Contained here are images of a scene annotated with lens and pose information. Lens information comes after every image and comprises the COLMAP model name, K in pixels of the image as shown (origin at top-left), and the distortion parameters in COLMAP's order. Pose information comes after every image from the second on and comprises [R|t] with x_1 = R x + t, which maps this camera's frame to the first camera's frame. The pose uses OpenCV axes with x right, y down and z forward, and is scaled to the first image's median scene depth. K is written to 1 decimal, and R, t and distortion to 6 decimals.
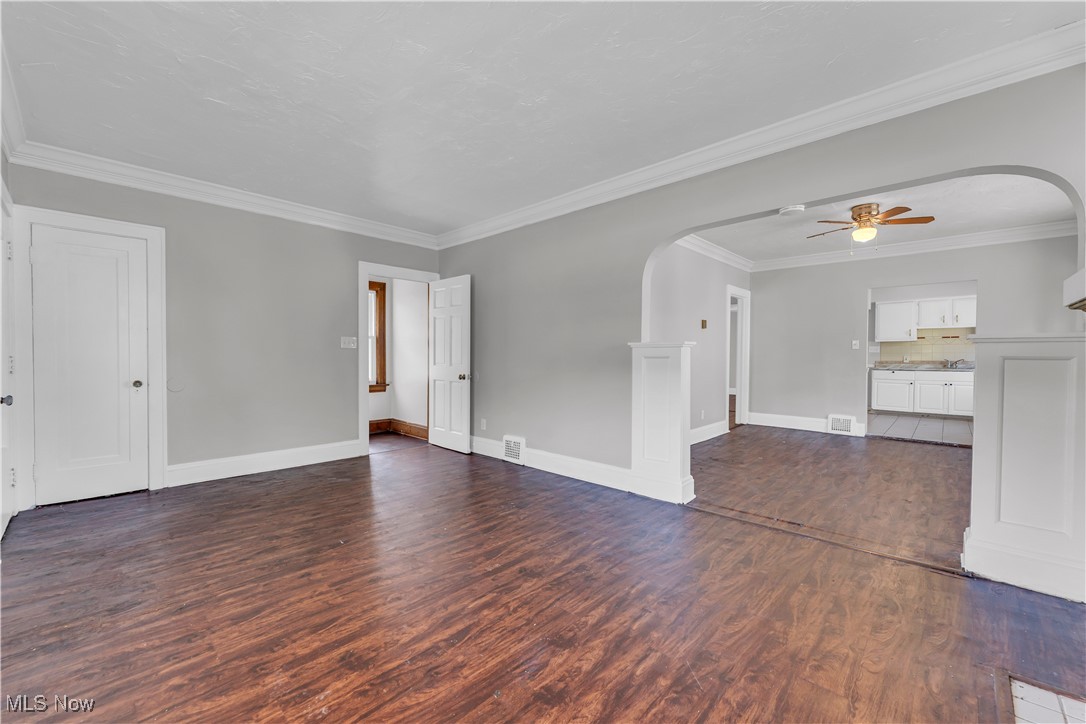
lens RADIAL K [[436.2, 0, 546.5], [0, 436.2, 367.5], [0, 0, 1]] dist [-0.001640, -0.000534]
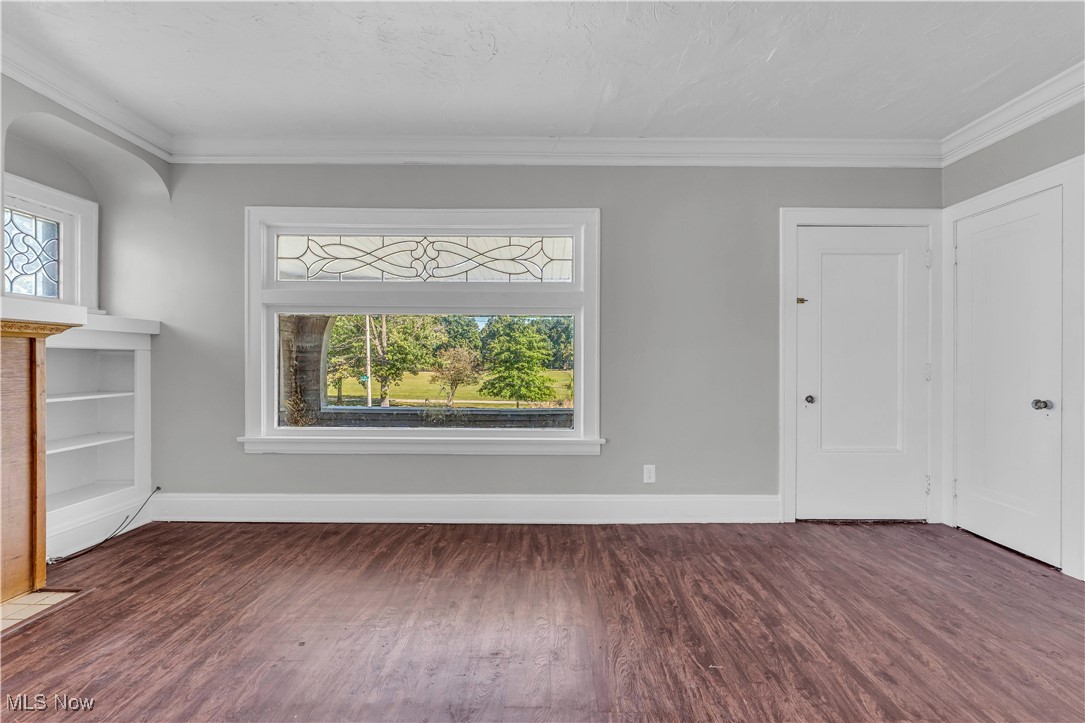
lens RADIAL K [[435.8, 0, 541.8], [0, 435.8, 361.2], [0, 0, 1]] dist [-0.001640, -0.000534]
pose [[-0.731619, -0.004946, -0.681696, 0.086243], [-0.023098, 0.999579, 0.017537, -0.022002], [0.681322, 0.028576, -0.731426, 0.888552]]
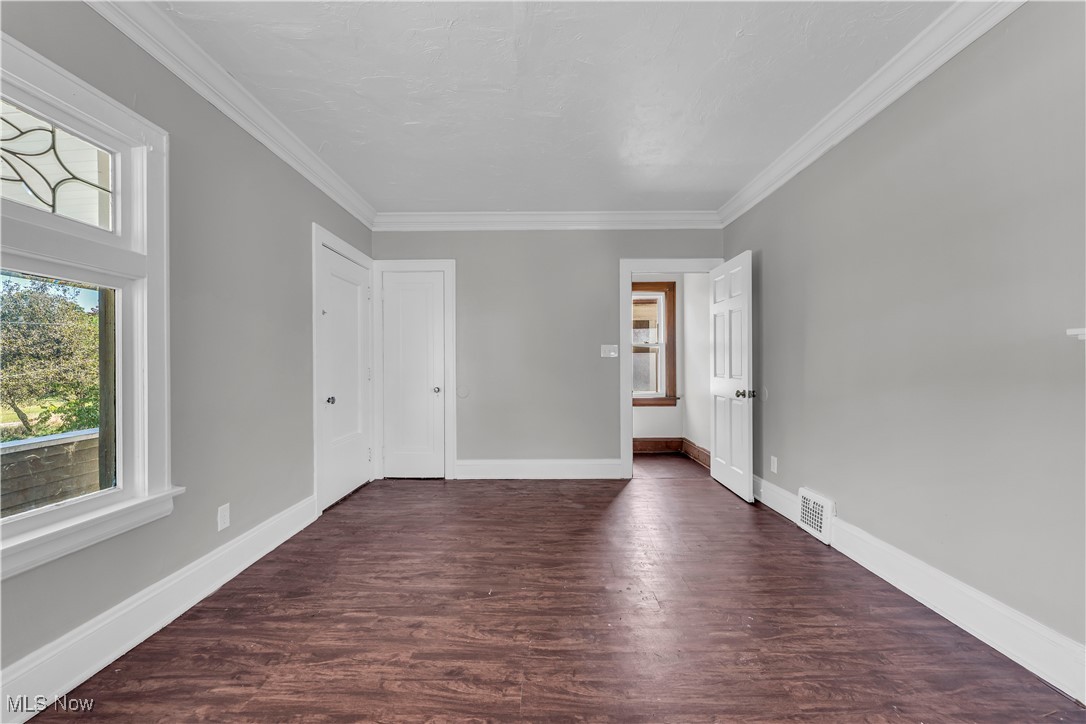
lens RADIAL K [[436.2, 0, 541.1], [0, 436.2, 365.7], [0, 0, 1]] dist [-0.001640, -0.000534]
pose [[0.681882, -0.006143, -0.731436, 0.141566], [-0.010794, 0.999771, -0.018460, -0.009925], [0.731383, 0.020483, 0.681660, 0.350100]]
